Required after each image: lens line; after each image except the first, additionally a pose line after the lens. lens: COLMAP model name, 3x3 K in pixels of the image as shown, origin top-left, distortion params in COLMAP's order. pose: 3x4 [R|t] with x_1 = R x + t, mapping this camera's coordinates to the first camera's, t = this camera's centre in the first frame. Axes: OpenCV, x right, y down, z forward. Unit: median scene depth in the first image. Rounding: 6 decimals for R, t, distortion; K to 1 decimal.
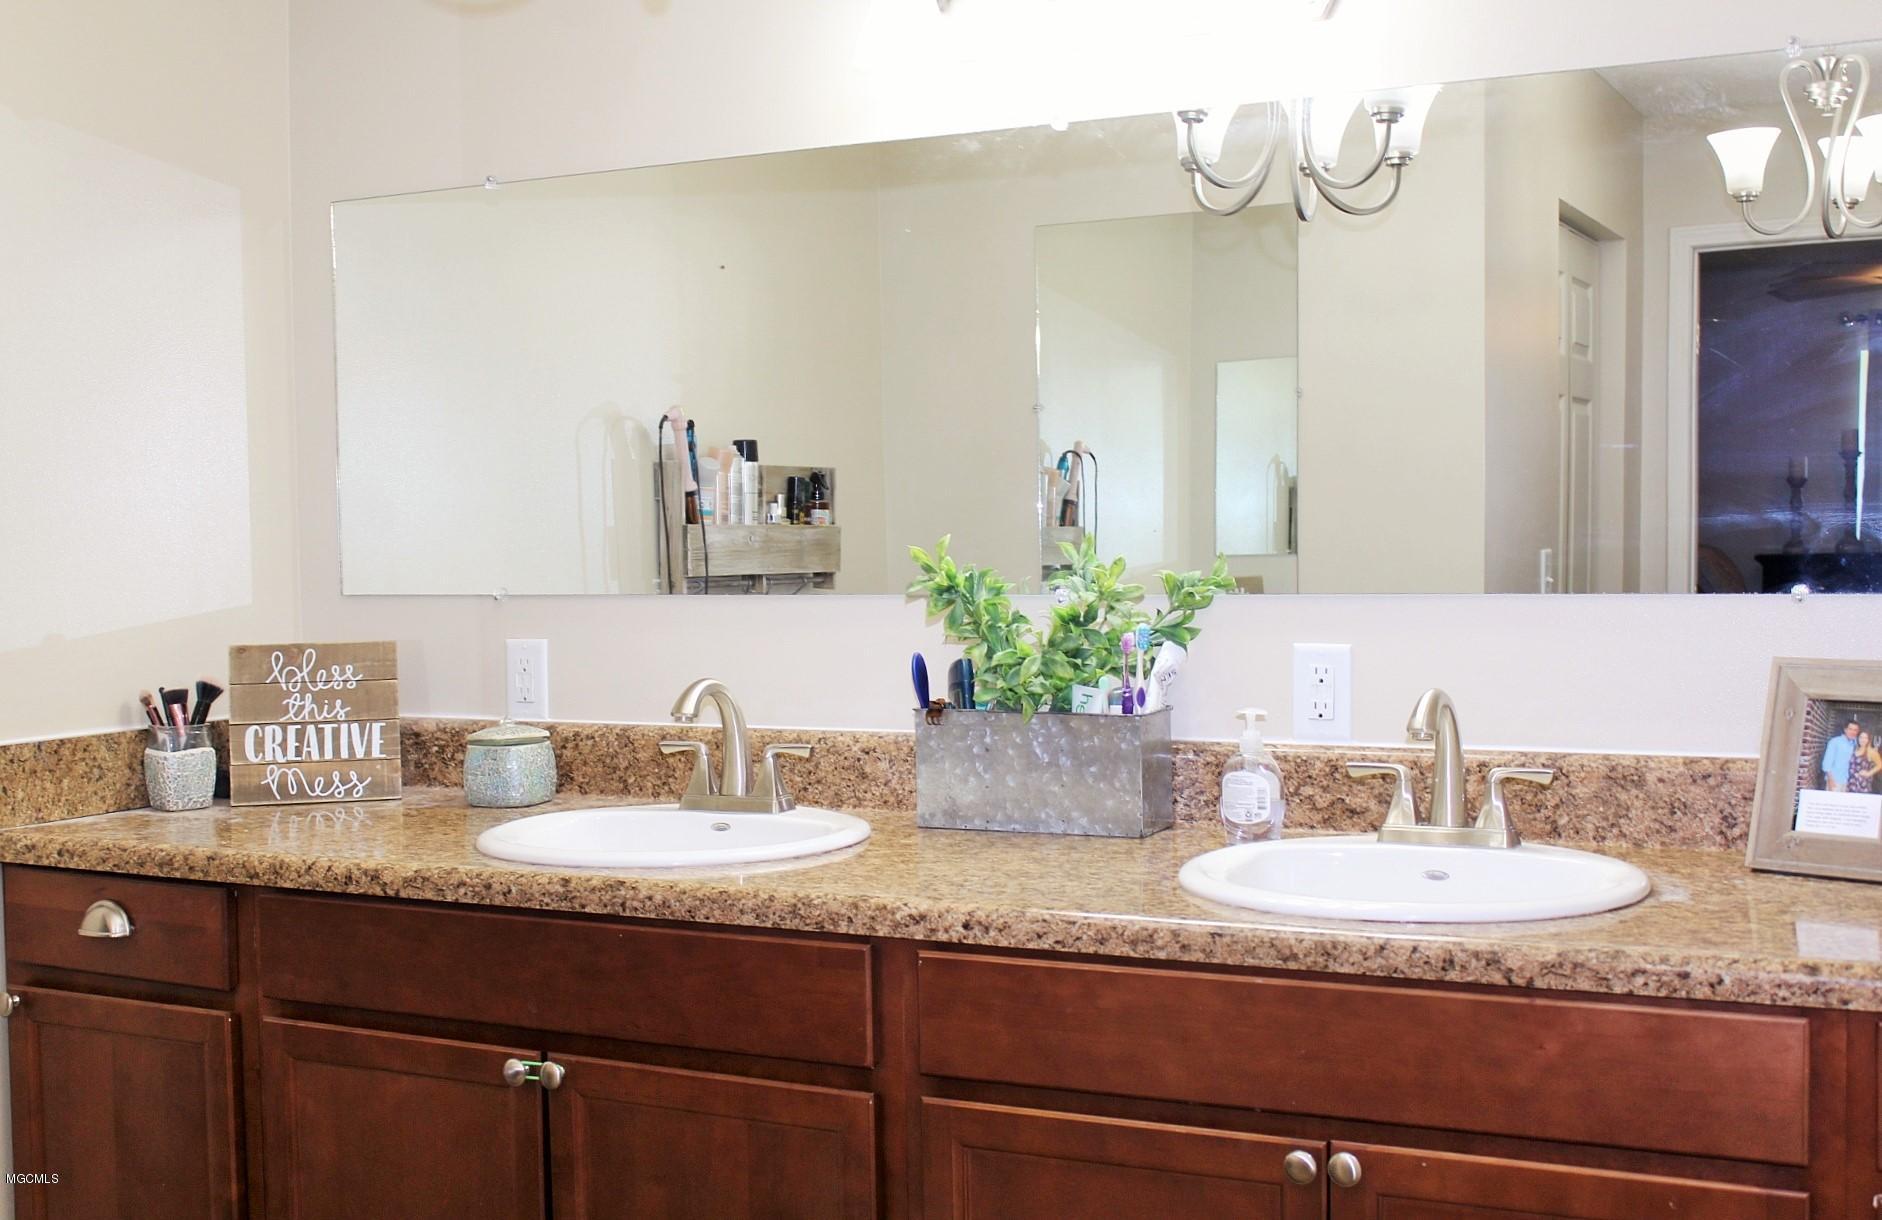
lens RADIAL K [[2211.8, 0, 928.6], [0, 2211.8, 606.6], [0, 0, 1]] dist [-0.113937, 0.204646]
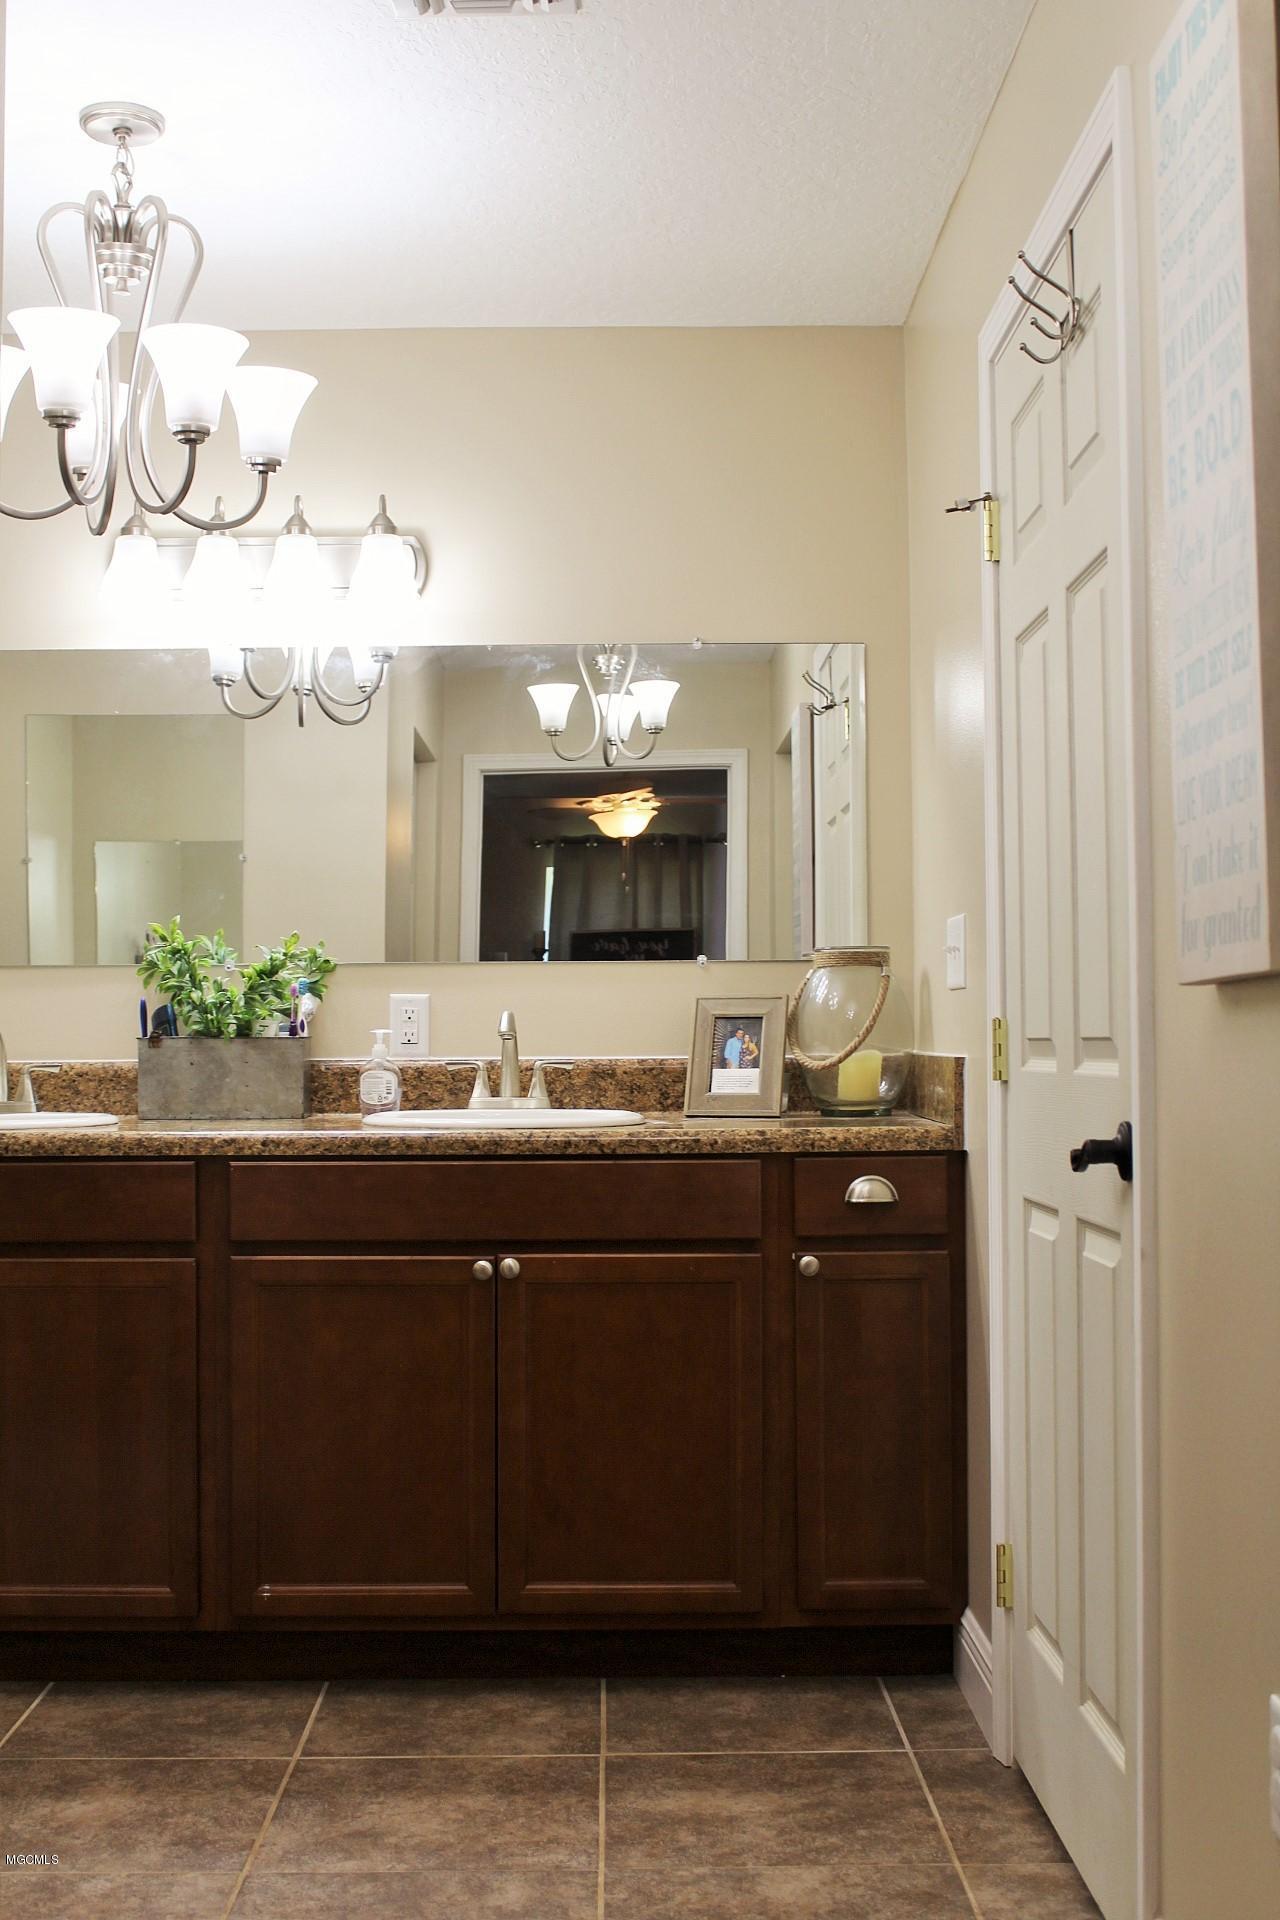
lens RADIAL K [[2205.8, 0, 640.0], [0, 2205.8, 960.0], [0, 0, 1]] dist [-0.110839, 0.153773]
pose [[0.883768, 0.026408, 0.467180, -0.407813], [0.009622, 0.997169, -0.074569, 0.110974], [-0.467826, 0.070397, 0.881012, -0.448504]]
